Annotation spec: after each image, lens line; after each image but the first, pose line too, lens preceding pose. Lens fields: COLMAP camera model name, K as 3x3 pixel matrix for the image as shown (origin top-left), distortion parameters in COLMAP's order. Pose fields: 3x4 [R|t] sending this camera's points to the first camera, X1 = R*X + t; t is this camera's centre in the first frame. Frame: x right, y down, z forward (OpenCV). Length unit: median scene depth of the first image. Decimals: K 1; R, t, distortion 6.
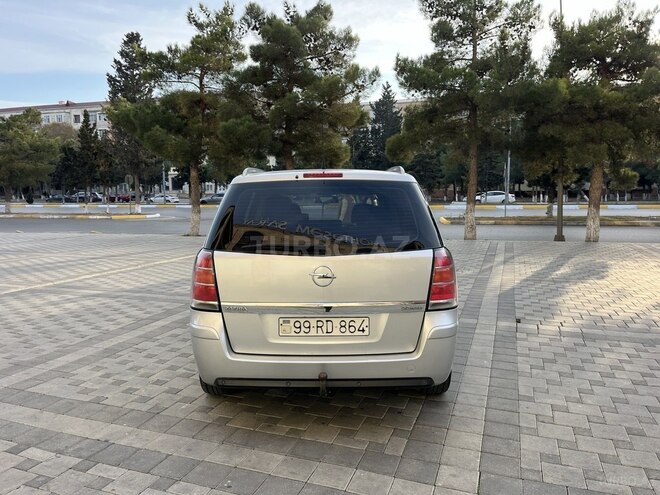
lens RADIAL K [[495.0, 0, 326.5], [0, 495.0, 240.0], [0, 0, 1]] dist [0.085833, -0.107399]
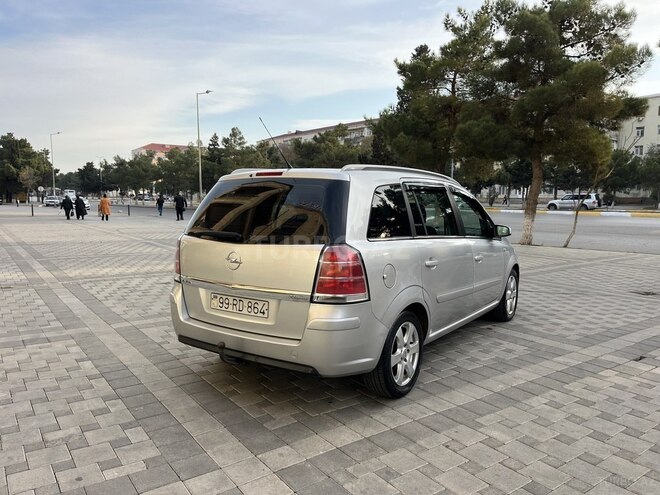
lens RADIAL K [[495.4, 0, 333.0], [0, 495.4, 248.1], [0, 0, 1]] dist [0.085670, -0.108858]
pose [[0.833769, 0.068875, -0.547801, 0.545244], [-0.064657, 0.997542, 0.027011, -0.002123], [0.548315, 0.012898, 0.836173, 0.102964]]
